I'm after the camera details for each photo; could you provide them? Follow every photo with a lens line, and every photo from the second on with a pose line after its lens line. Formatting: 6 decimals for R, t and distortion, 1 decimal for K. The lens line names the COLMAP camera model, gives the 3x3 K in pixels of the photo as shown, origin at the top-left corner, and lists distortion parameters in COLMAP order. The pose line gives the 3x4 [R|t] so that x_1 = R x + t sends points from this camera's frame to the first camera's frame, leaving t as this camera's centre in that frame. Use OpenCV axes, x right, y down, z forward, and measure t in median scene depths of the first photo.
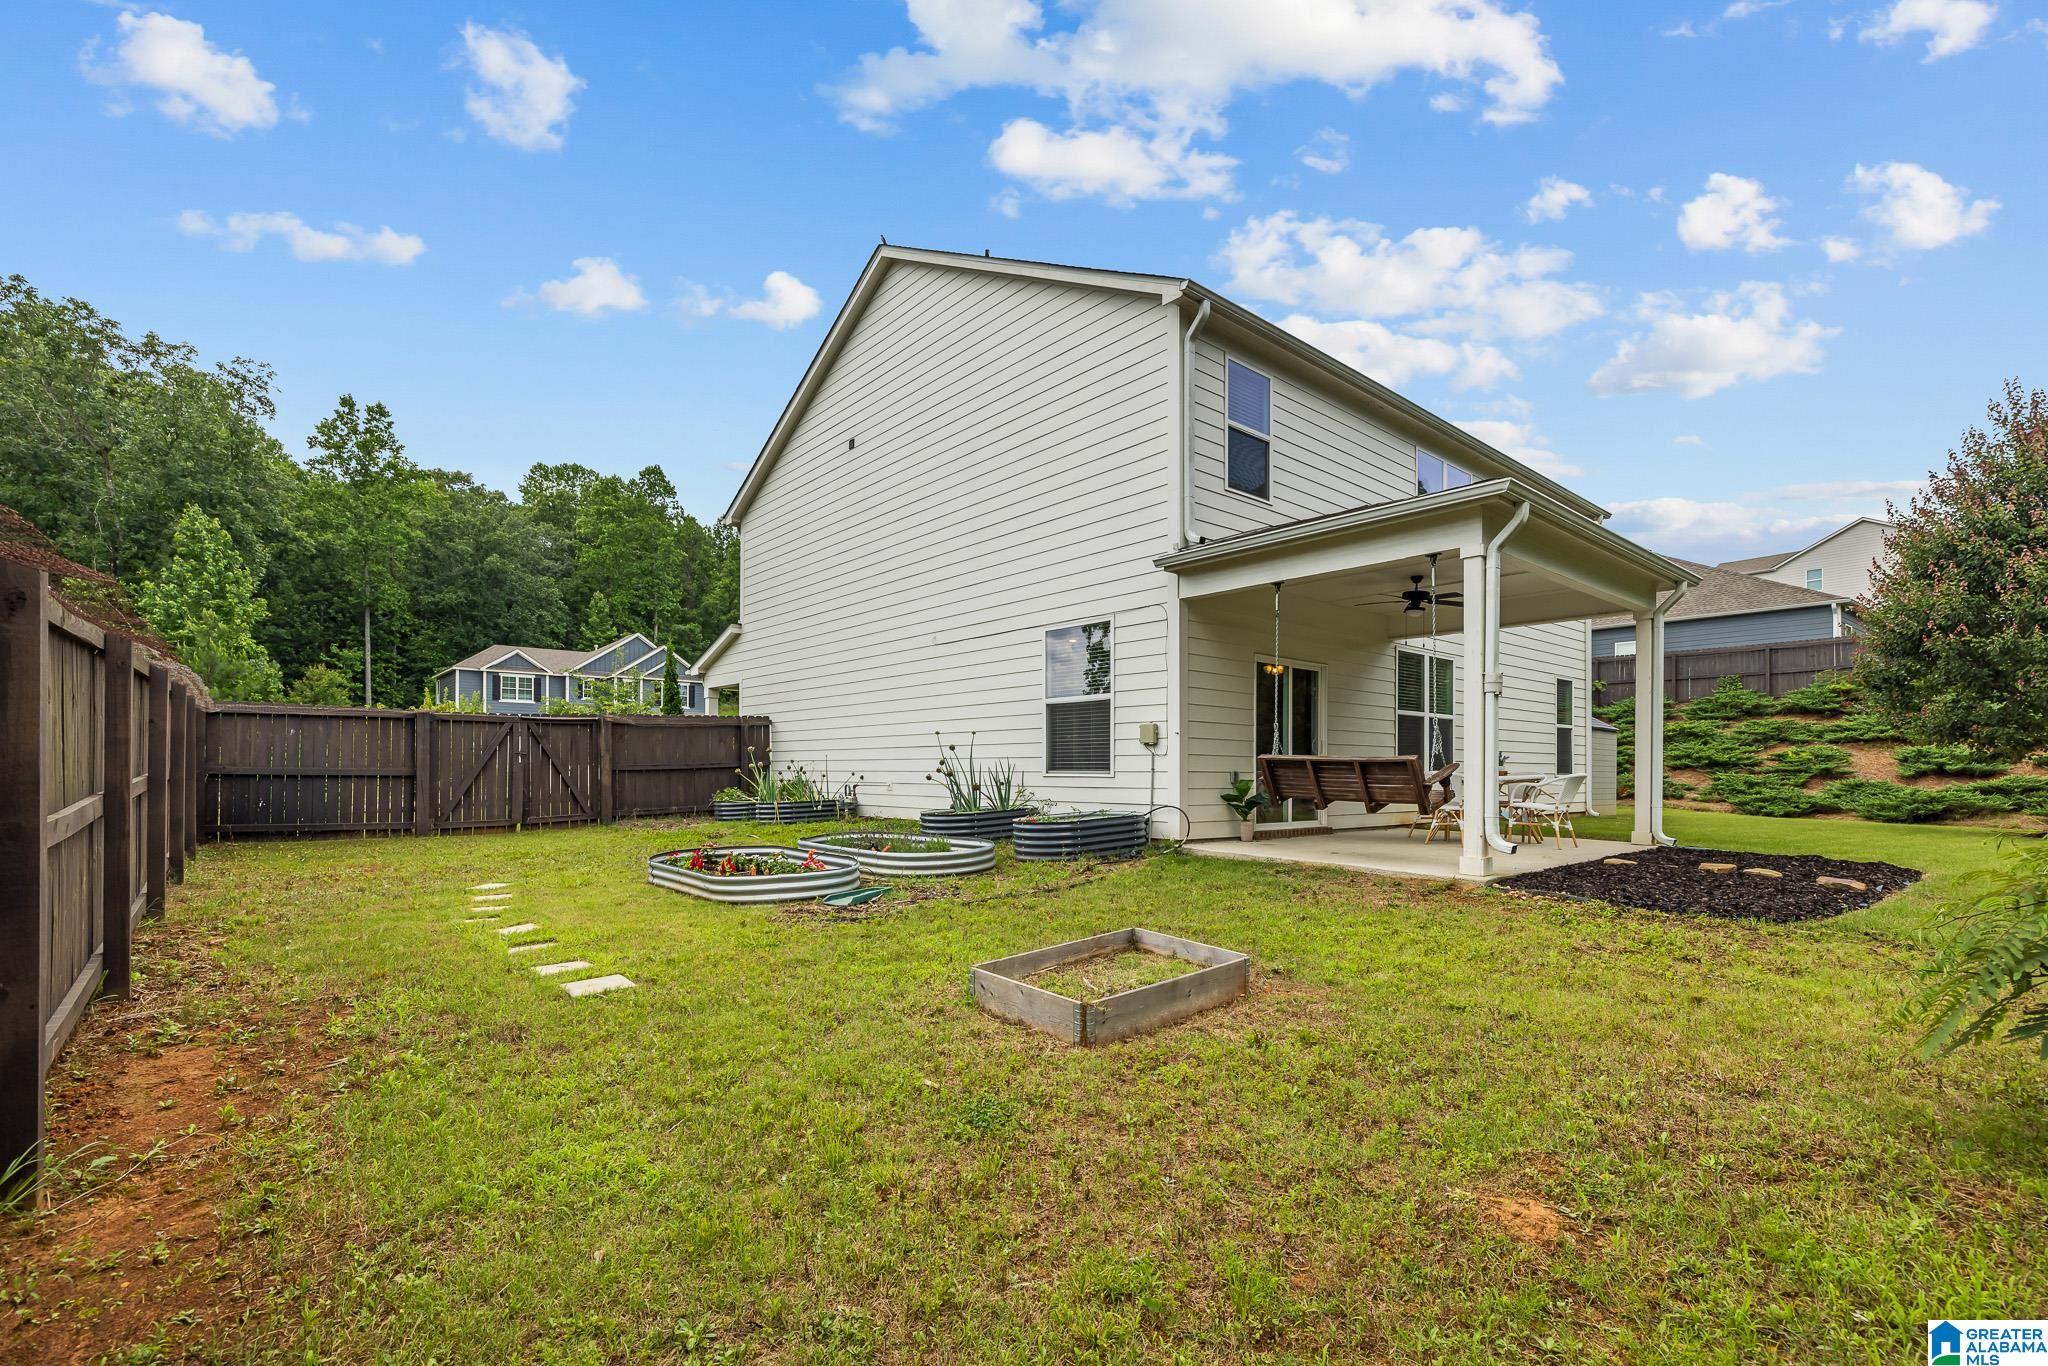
lens RADIAL K [[905.4, 0, 1022.5], [0, 905.4, 766.7], [0, 0, 1]] dist [0.002008, 0.000399]
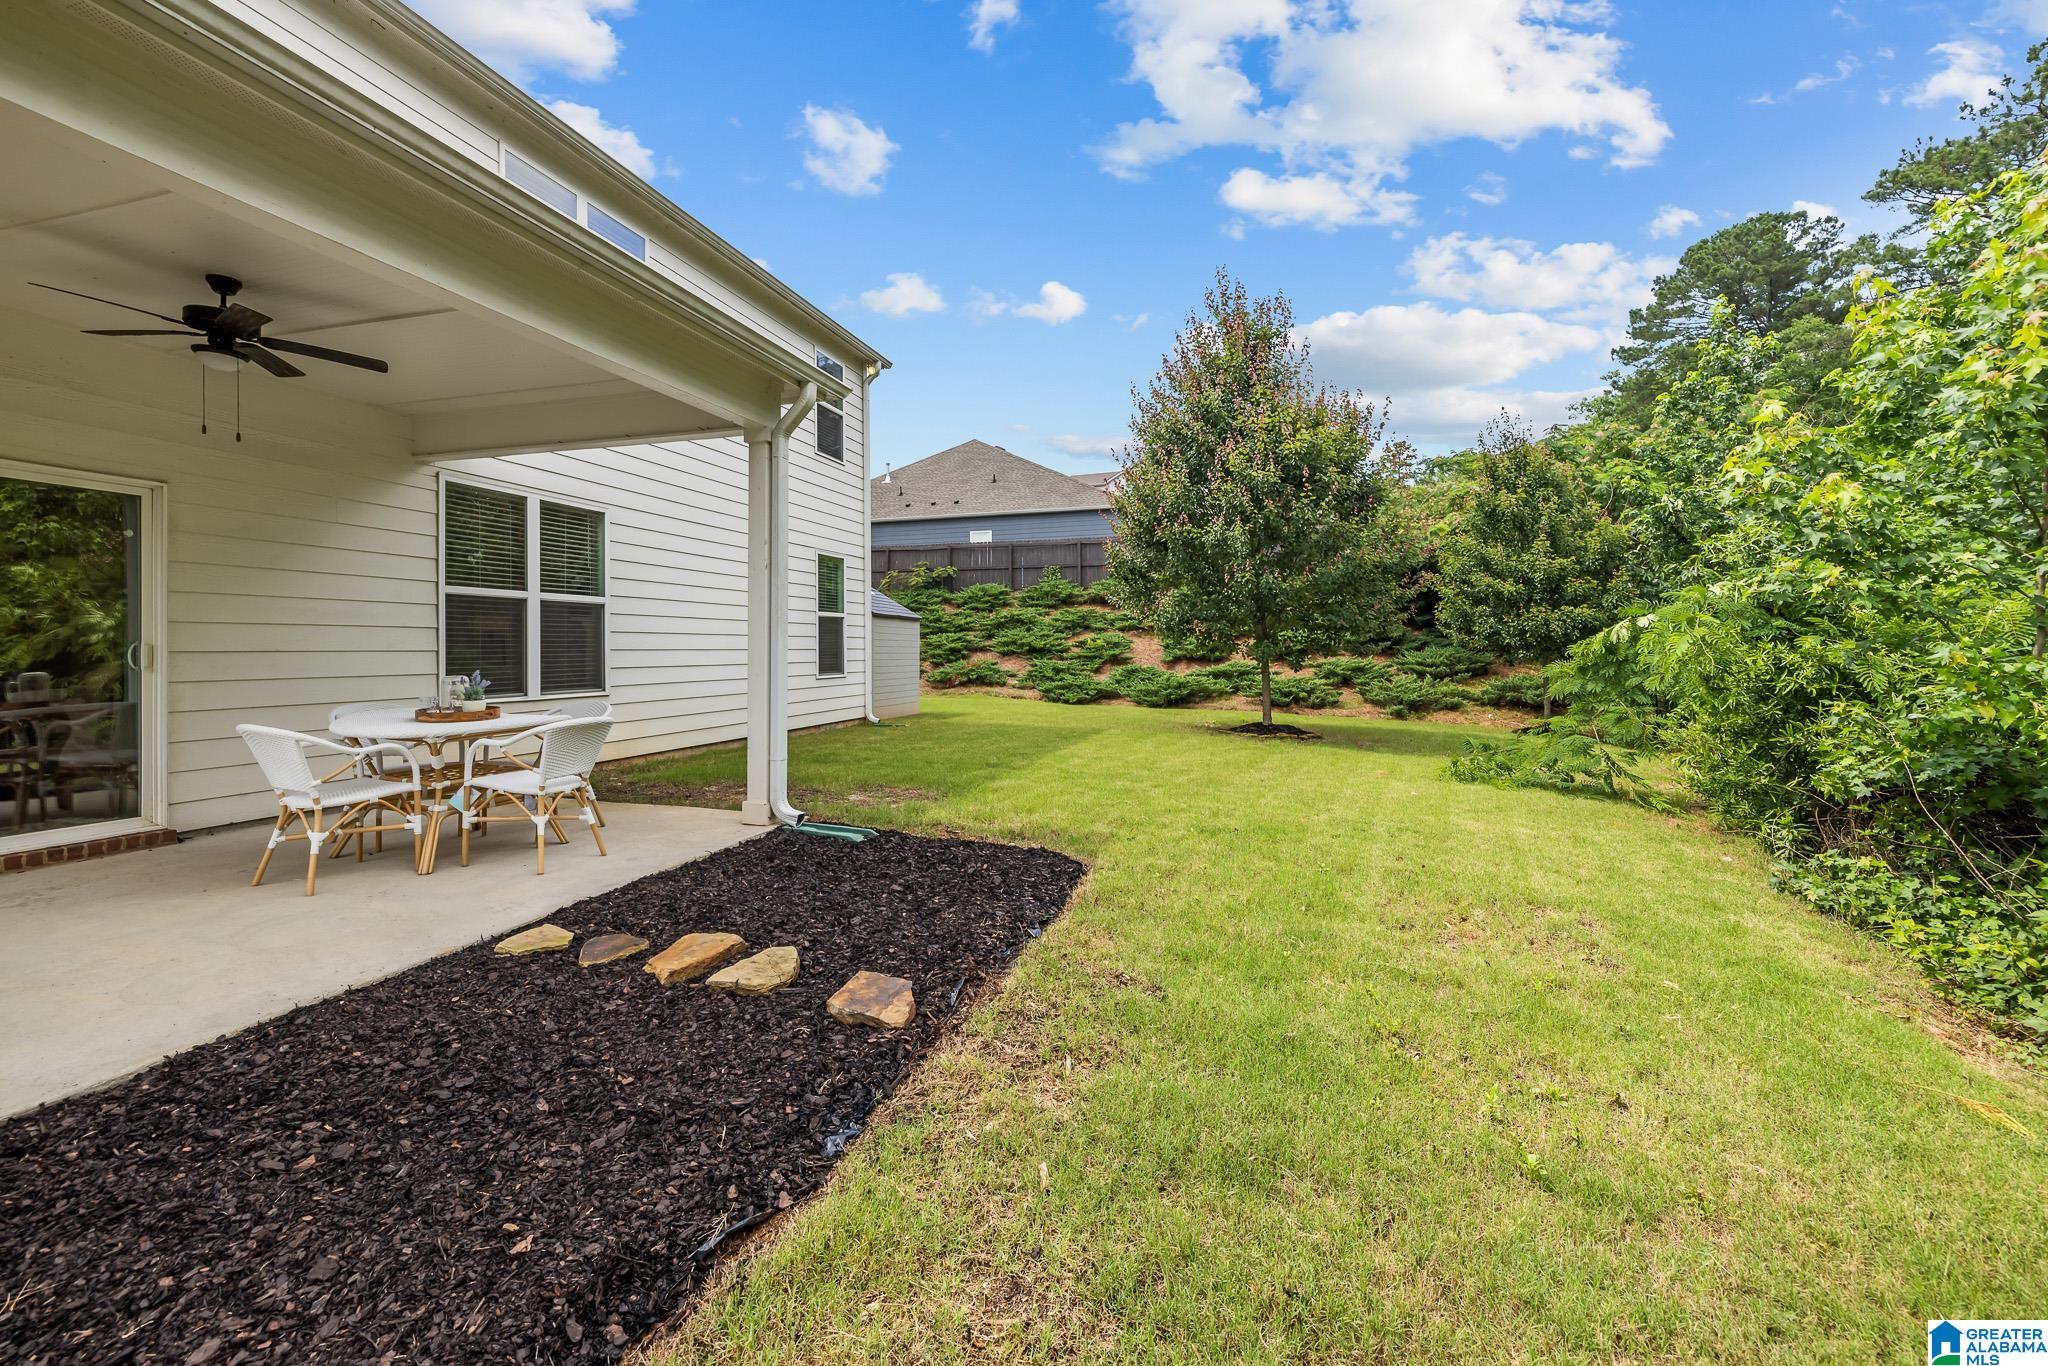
lens RADIAL K [[874.3, 0, 1007.5], [0, 874.3, 641.5], [0, 0, 1]] dist [0.002129, 0.000162]
pose [[0.845509, -0.004255, 0.533944, 0.345749], [0.005560, 0.999984, -0.000836, -0.020944], [-0.533932, 0.003676, 0.845519, 0.289779]]
